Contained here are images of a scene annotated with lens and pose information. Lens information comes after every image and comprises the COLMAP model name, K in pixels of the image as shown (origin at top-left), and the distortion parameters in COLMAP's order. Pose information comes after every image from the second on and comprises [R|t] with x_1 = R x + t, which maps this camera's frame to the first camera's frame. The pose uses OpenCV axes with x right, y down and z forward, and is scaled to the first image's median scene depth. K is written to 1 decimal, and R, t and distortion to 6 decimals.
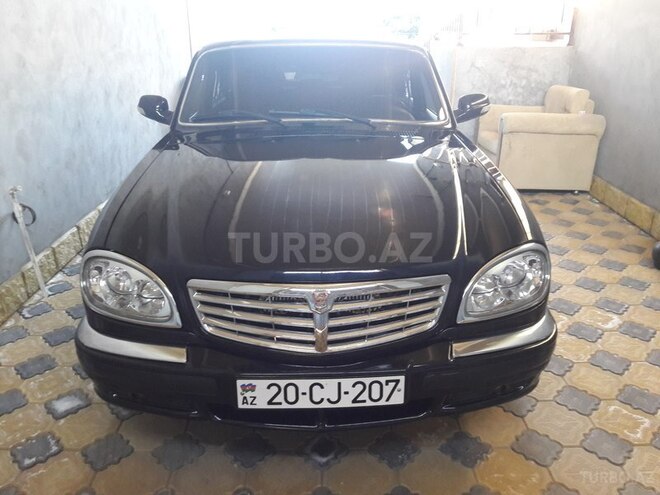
lens RADIAL K [[543.9, 0, 330.0], [0, 543.9, 247.5], [0, 0, 1]] dist [0.062948, -0.120326]
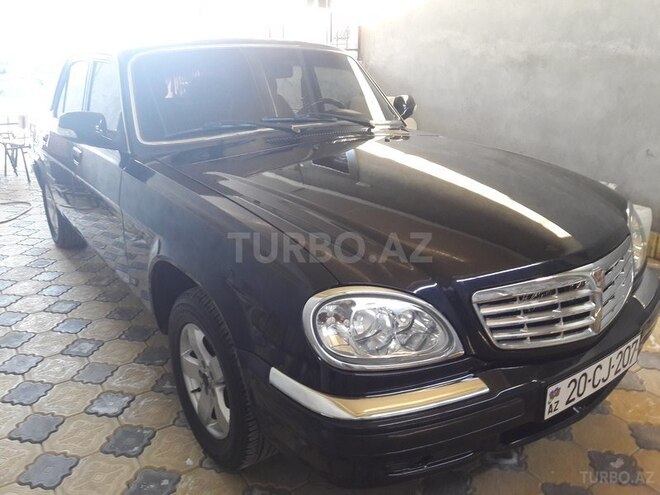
lens RADIAL K [[543.9, 0, 330.0], [0, 543.9, 247.5], [0, 0, 1]] dist [0.062948, -0.120326]
pose [[0.825922, -0.184797, 0.532637, -0.888916], [0.210252, 0.977559, 0.013139, -0.069330], [-0.523112, 0.101136, 0.846242, 0.396484]]
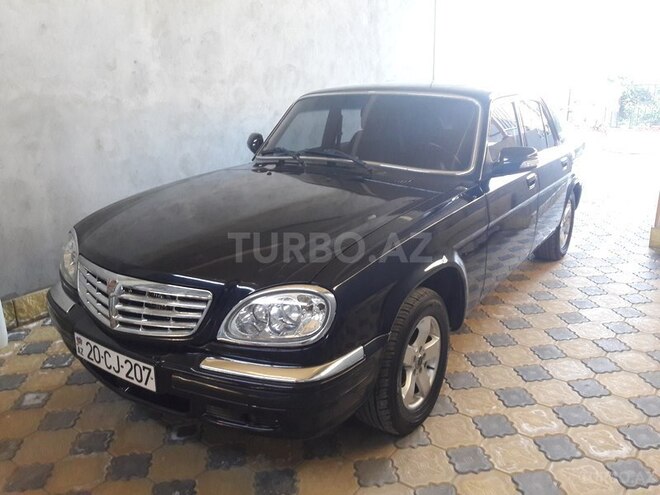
lens RADIAL K [[543.9, 0, 330.0], [0, 543.9, 247.5], [0, 0, 1]] dist [0.062948, -0.120326]
pose [[0.796266, 0.167829, -0.581201, 1.062607], [-0.216814, 0.976095, -0.015184, -0.076041], [0.564759, 0.138103, 0.813618, 0.226616]]
